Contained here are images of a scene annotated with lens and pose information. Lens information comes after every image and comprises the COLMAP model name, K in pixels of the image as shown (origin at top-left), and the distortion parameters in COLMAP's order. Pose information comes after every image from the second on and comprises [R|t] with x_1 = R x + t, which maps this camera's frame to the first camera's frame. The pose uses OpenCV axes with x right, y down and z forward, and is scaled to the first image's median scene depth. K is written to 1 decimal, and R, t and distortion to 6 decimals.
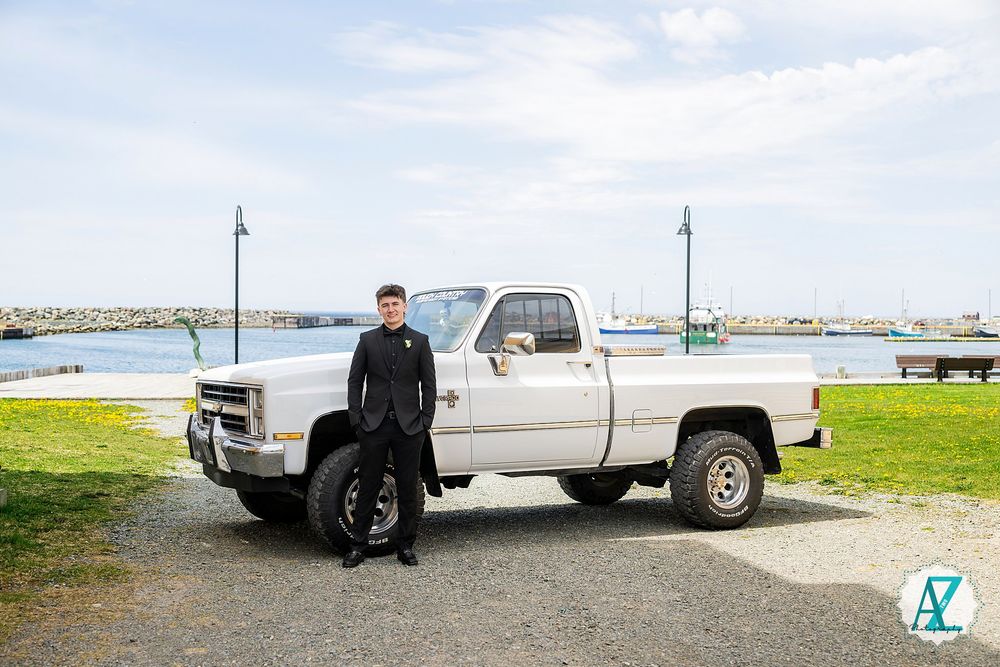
lens RADIAL K [[1221.5, 0, 499.3], [0, 1221.5, 346.7], [0, 0, 1]] dist [0.032250, 0.008741]
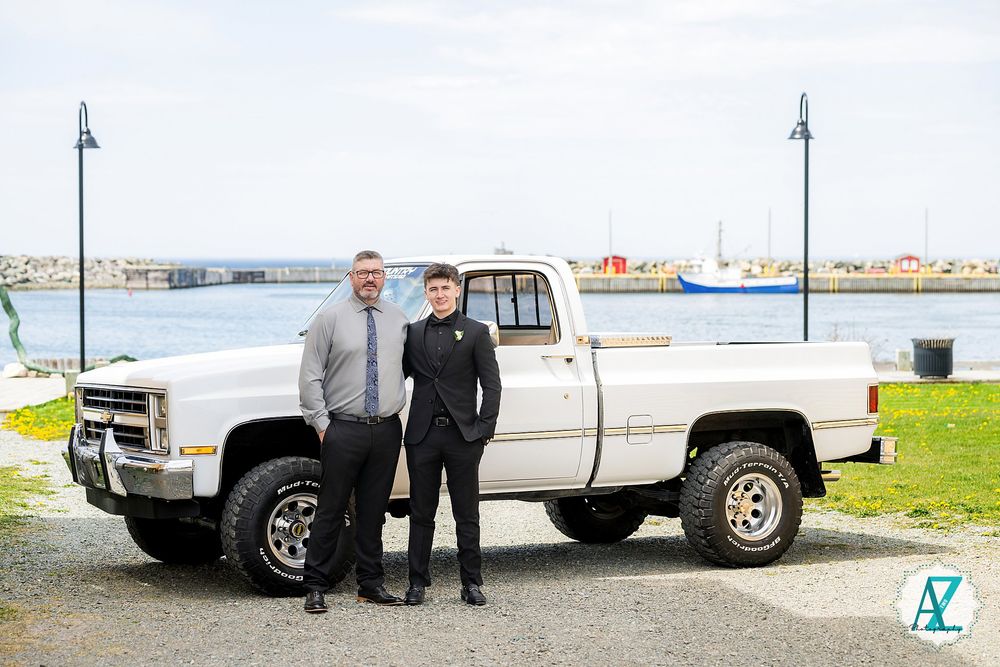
lens RADIAL K [[2227.2, 0, 500.0], [0, 2227.2, 333.5], [0, 0, 1]] dist [0.061359, 0.536647]
pose [[0.999846, -0.010276, -0.014205, 0.046096], [0.010394, 0.999912, 0.008291, -0.013867], [0.014118, -0.008438, 0.999865, -0.430412]]
